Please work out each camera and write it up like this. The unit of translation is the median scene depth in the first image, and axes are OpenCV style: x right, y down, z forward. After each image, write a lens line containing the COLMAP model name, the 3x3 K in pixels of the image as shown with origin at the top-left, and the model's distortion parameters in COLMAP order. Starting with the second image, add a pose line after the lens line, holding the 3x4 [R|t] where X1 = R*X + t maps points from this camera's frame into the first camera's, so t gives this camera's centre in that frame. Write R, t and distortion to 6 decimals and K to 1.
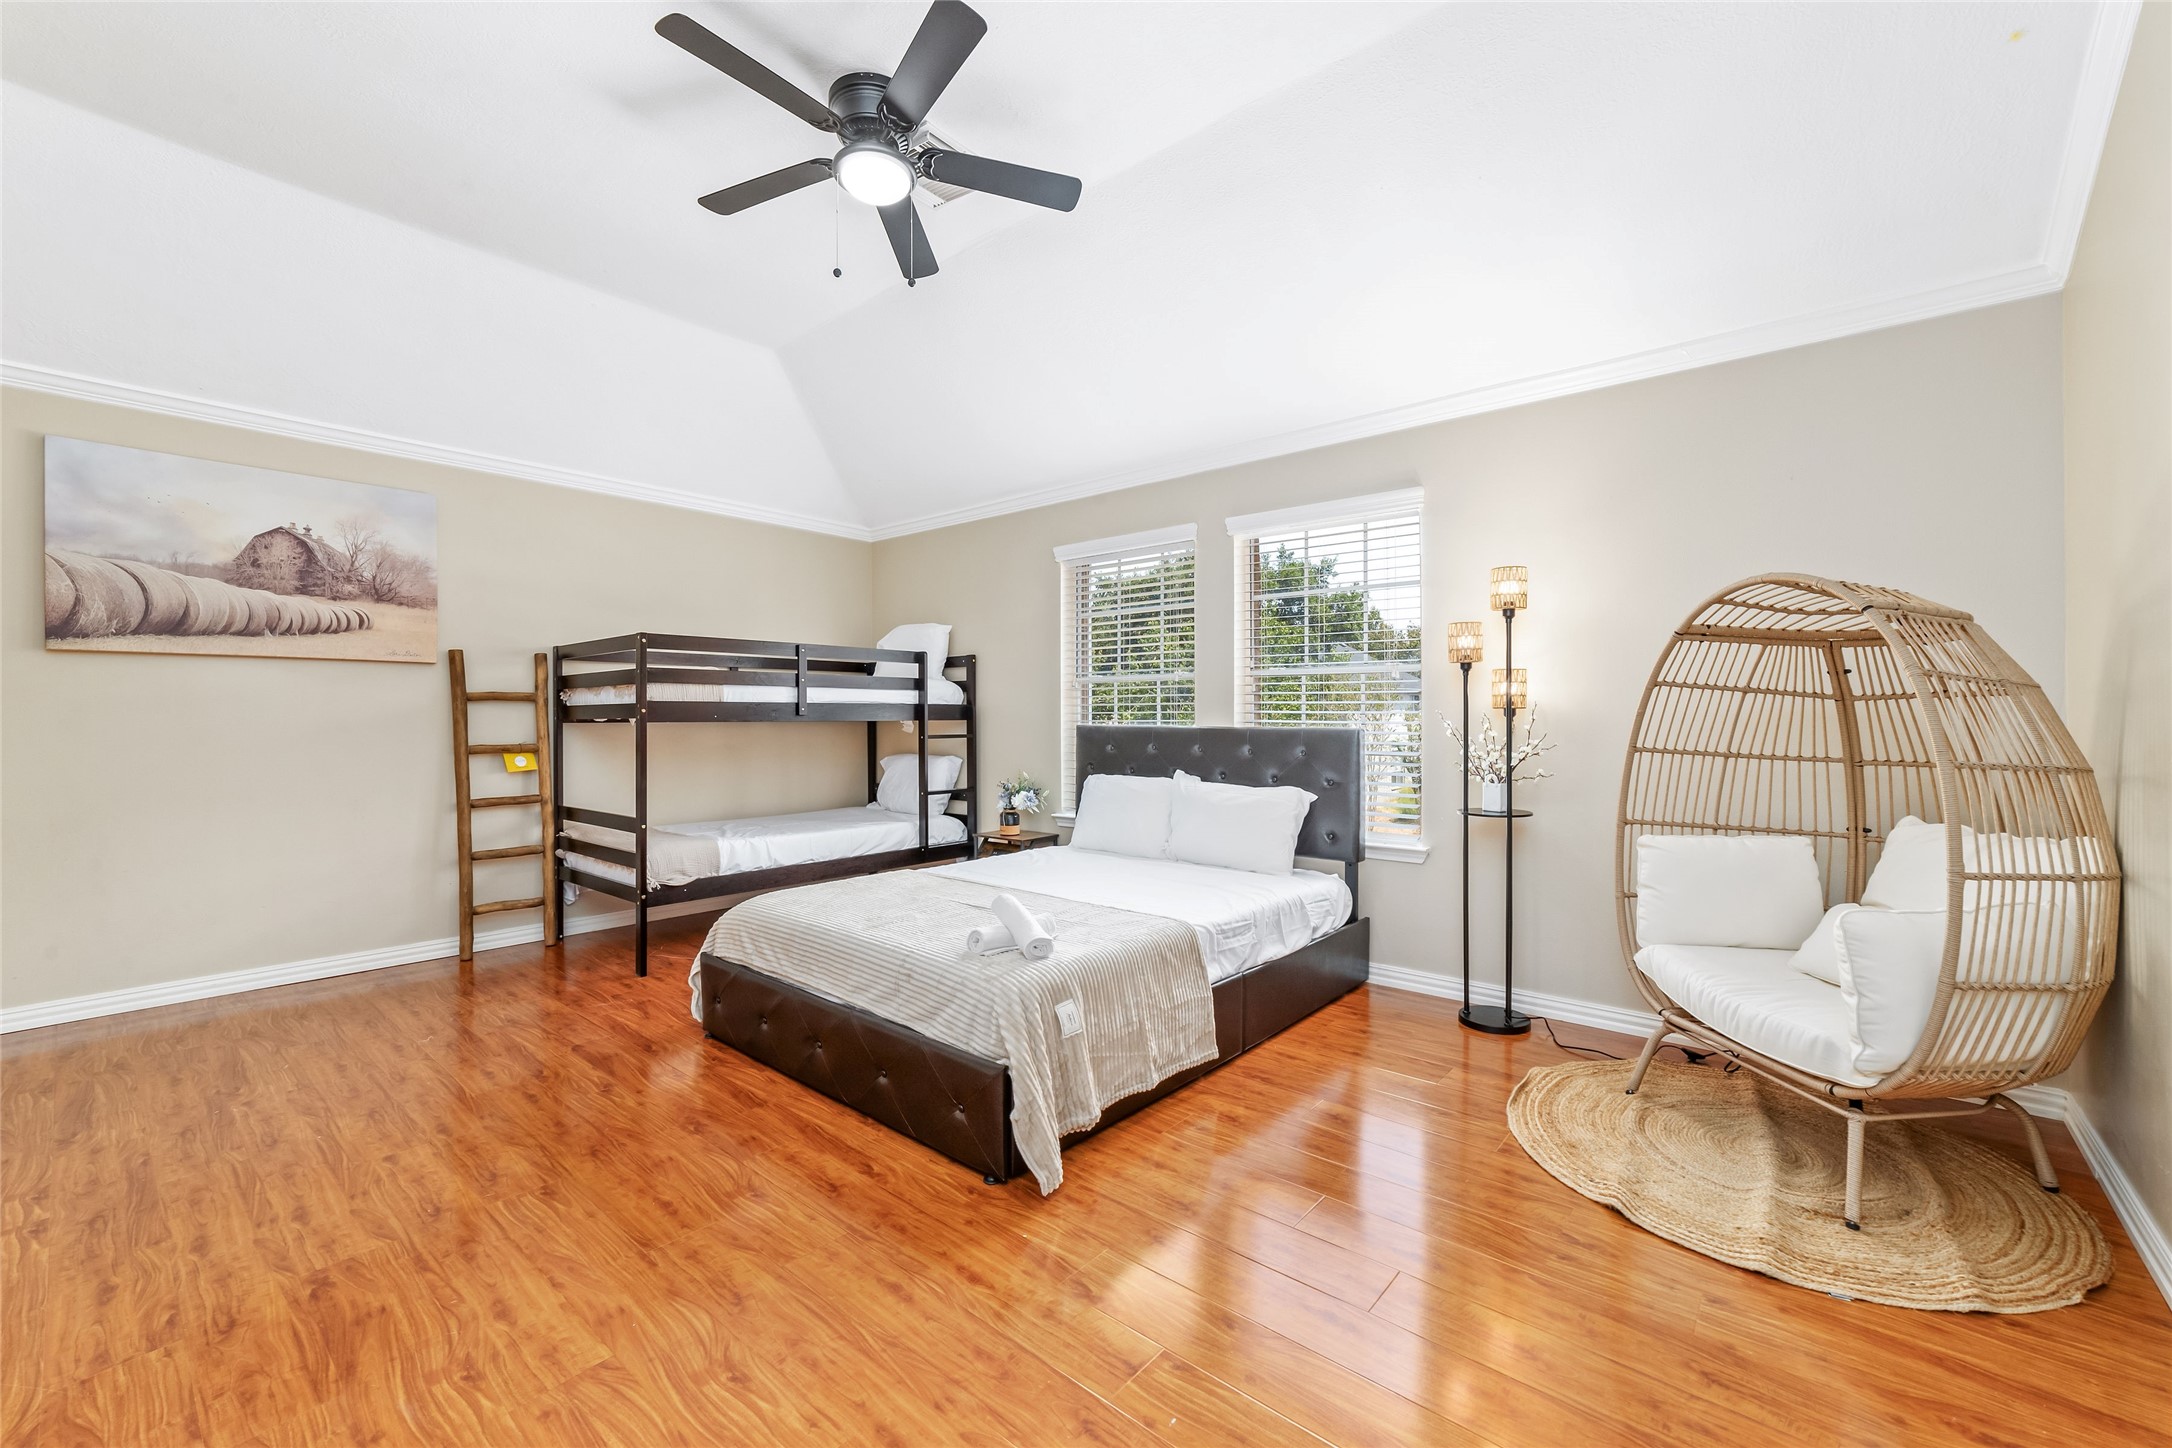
lens RADIAL K [[868.1, 0, 1084.5], [0, 868.1, 724.1], [0, 0, 1]] dist [-0.009847, 0.001744]
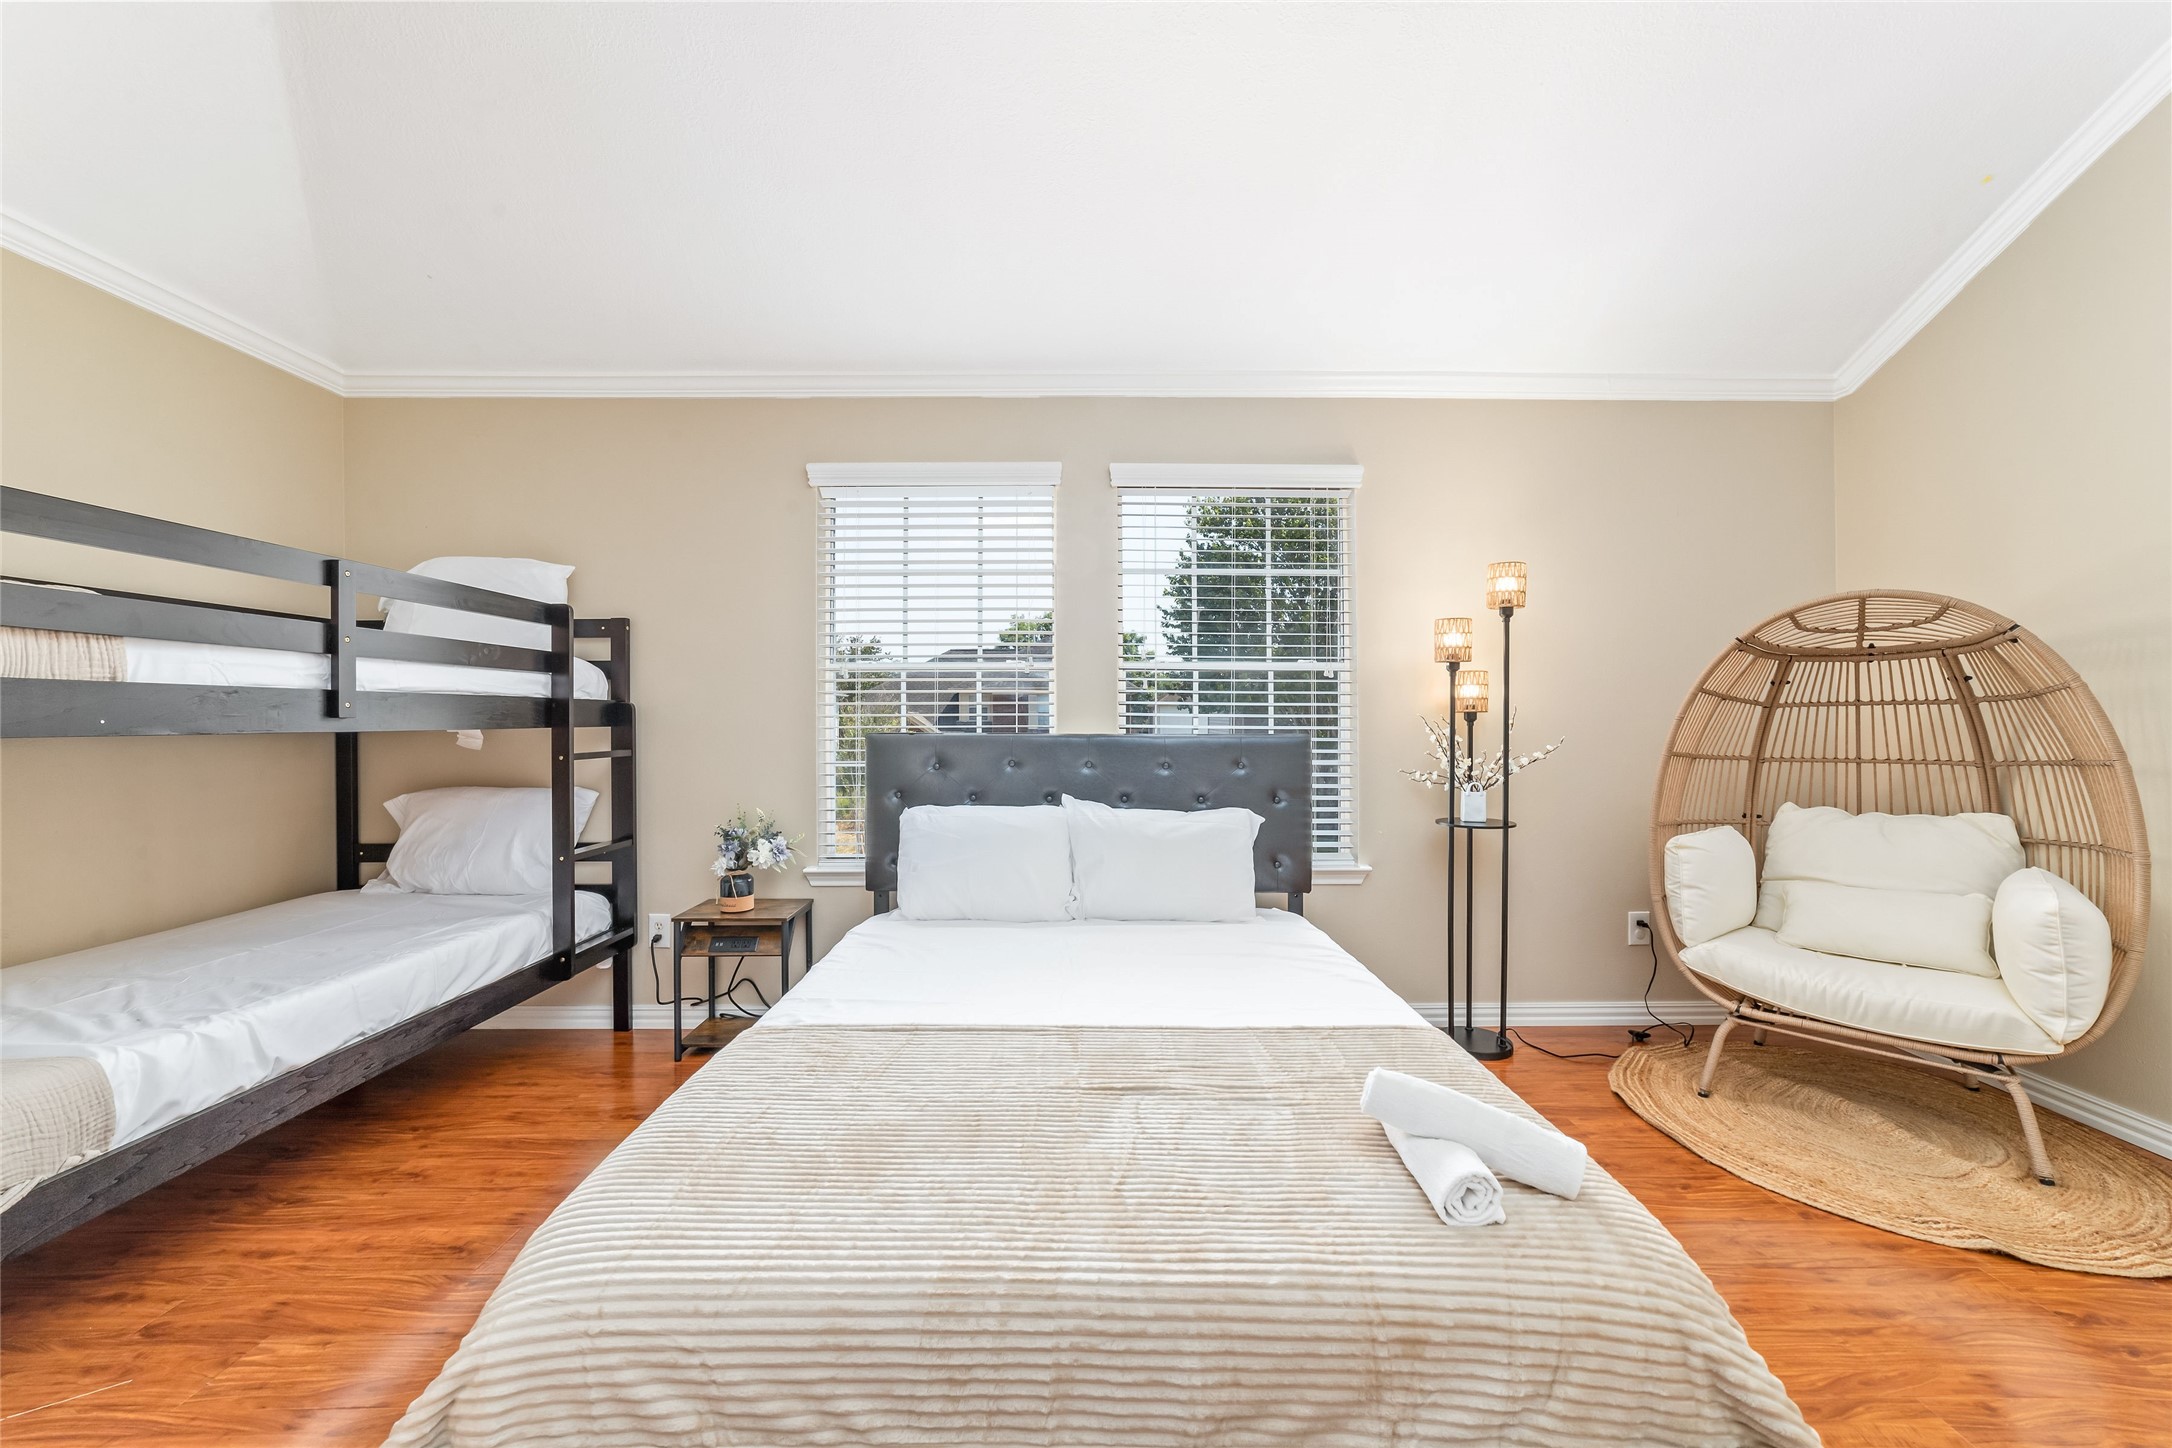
lens RADIAL K [[819.8, 0, 1083.5], [0, 819.8, 724.1], [0, 0, 1]] dist [-0.002596, 0.000093]
pose [[0.758831, -0.001338, 0.651286, -0.381155], [0.006772, 0.999960, -0.005836, -0.002042], [-0.651252, 0.008839, 0.758810, 0.531930]]
